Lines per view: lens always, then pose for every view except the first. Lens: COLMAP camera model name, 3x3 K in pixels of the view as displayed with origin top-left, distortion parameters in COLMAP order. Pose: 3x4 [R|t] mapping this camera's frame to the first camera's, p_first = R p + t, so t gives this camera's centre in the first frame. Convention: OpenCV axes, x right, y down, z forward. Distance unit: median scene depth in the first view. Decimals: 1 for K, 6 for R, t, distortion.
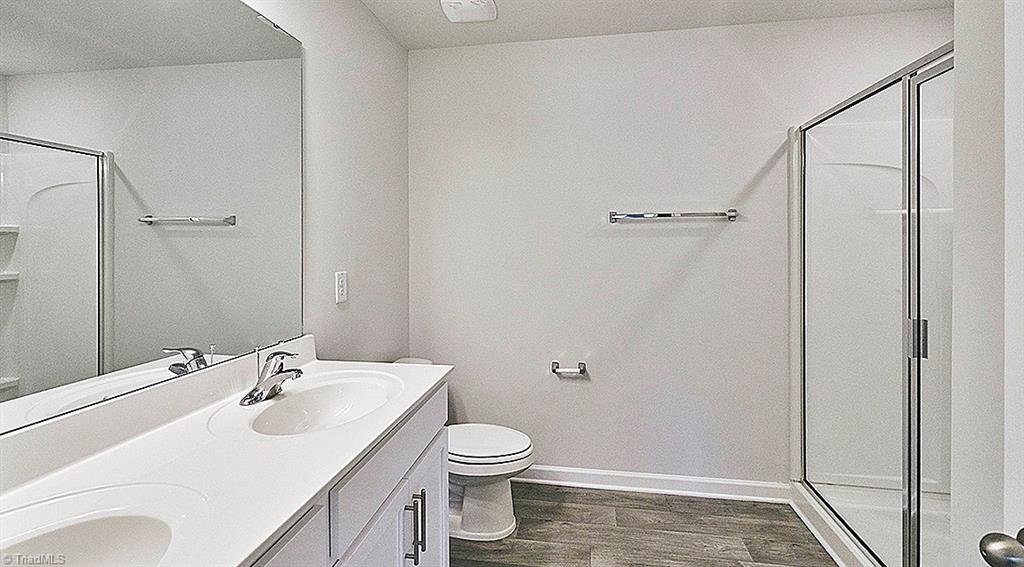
lens RADIAL K [[459.6, 0, 515.7], [0, 459.6, 244.6], [0, 0, 1]] dist [0.005168, 0.000802]
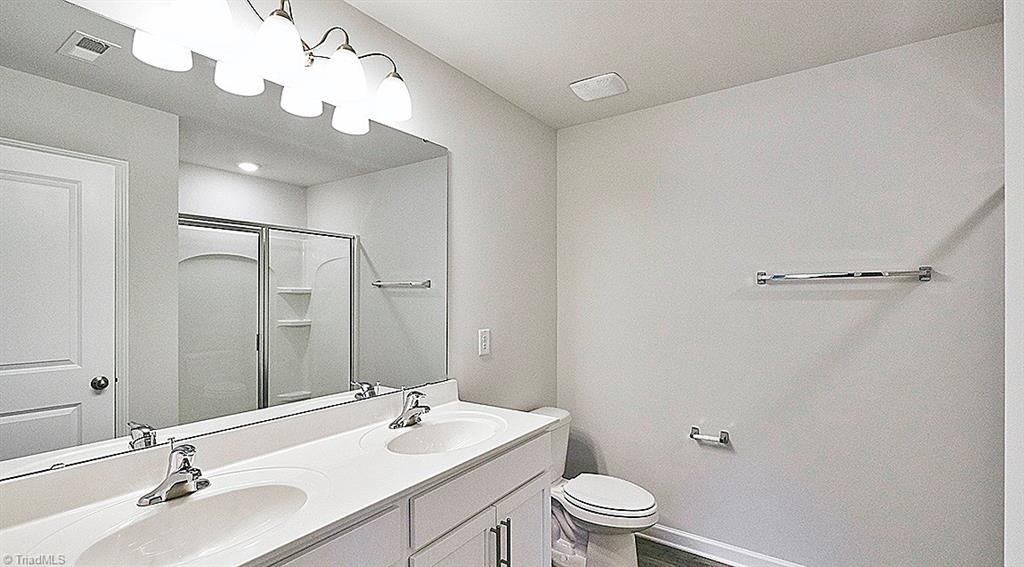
lens RADIAL K [[459.6, 0, 534.7], [0, 459.6, 294.6], [0, 0, 1]] dist [0.005168, 0.000802]
pose [[0.908315, 0.003735, -0.418271, 0.218179], [-0.004489, 0.999990, -0.000818, -0.028328], [0.418263, 0.002621, 0.908322, -0.034030]]
